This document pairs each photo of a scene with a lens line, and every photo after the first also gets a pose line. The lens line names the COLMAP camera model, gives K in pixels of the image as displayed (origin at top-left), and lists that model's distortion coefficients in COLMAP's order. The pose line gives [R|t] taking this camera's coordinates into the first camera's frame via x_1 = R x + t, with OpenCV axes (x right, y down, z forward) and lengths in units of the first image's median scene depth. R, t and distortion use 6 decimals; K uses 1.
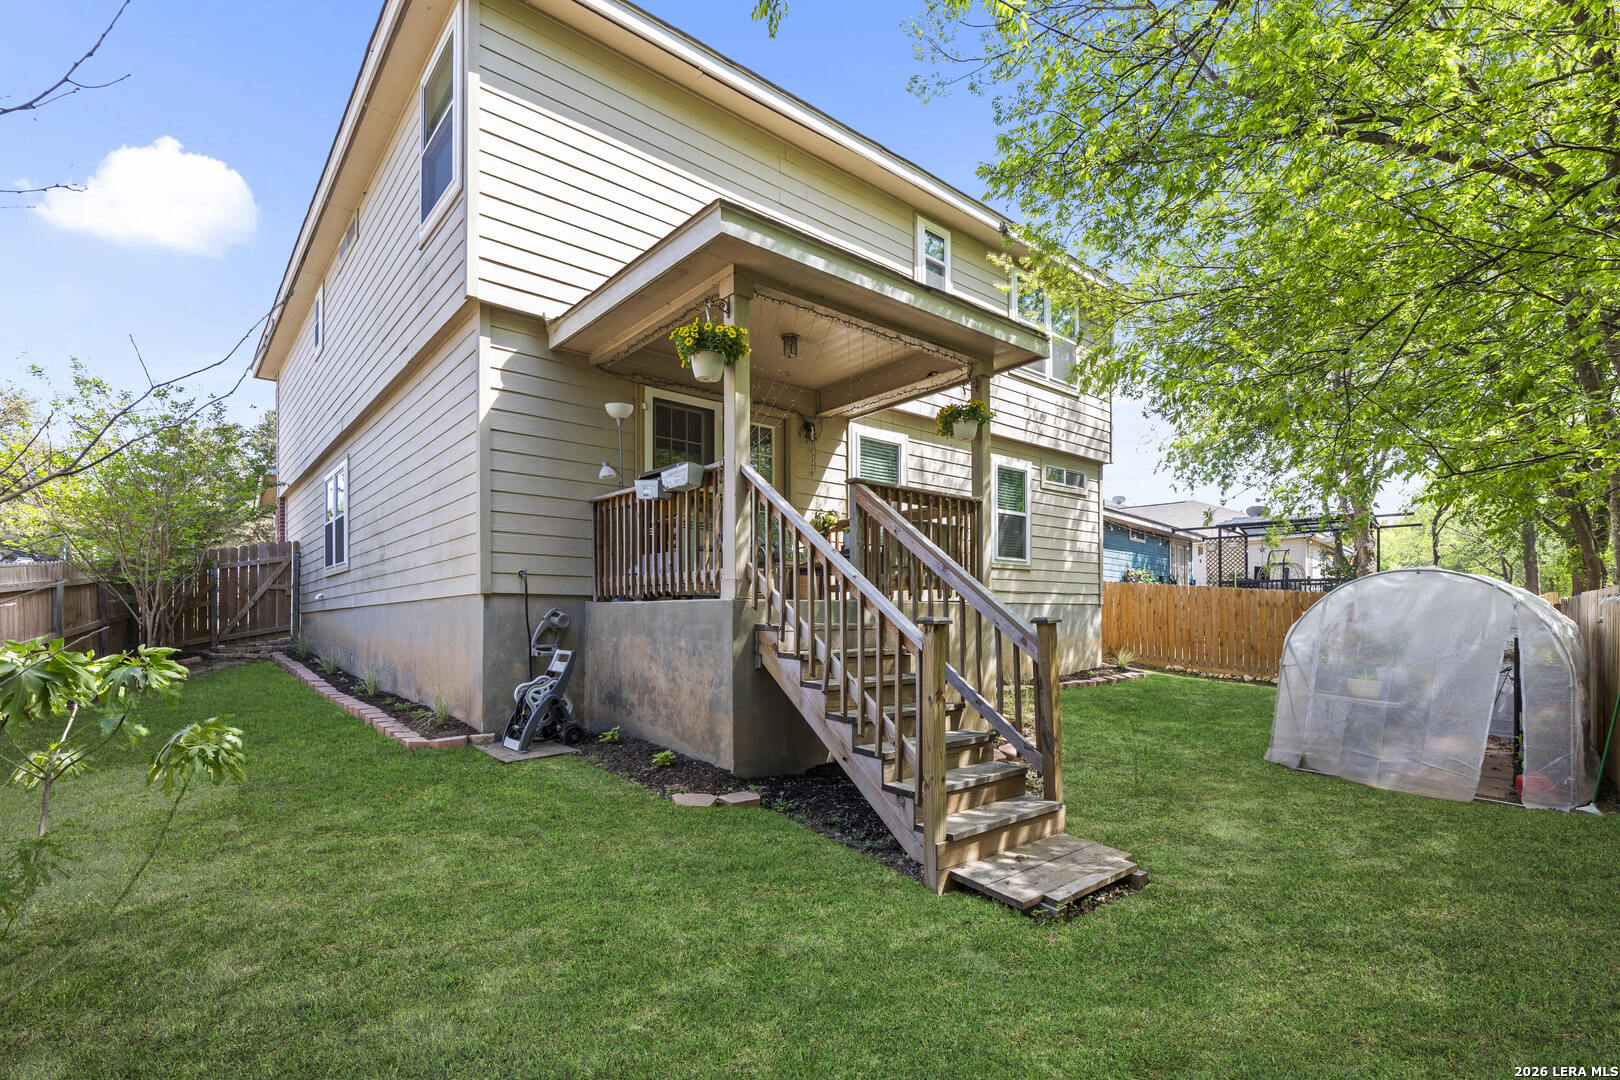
lens RADIAL K [[764.1, 0, 817.6], [0, 764.1, 614.1], [0, 0, 1]] dist [0.003171, -0.000023]
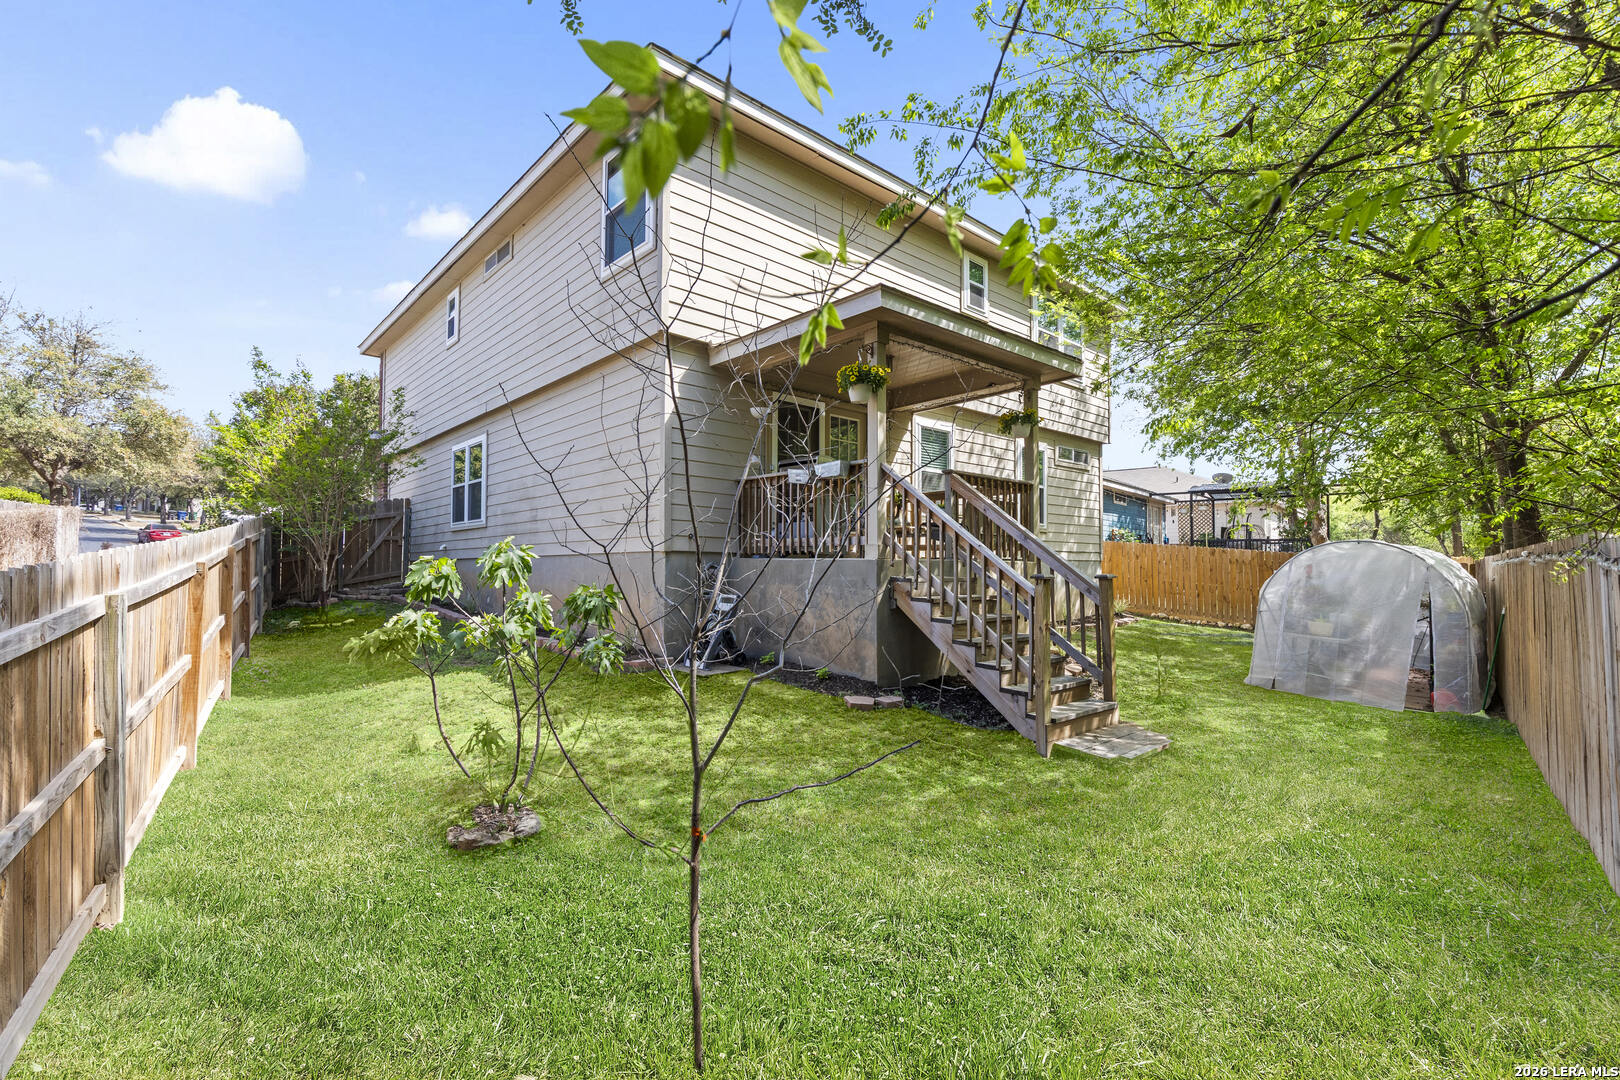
lens RADIAL K [[738.0, 0, 810.0], [0, 738.0, 540.0], [0, 0, 1]] dist [-0.001210, -0.000118]
pose [[0.999725, 0.010954, 0.020721, -0.198400], [-0.010295, 0.999446, -0.031641, -0.007595], [-0.021056, 0.031419, 0.999284, -0.264379]]
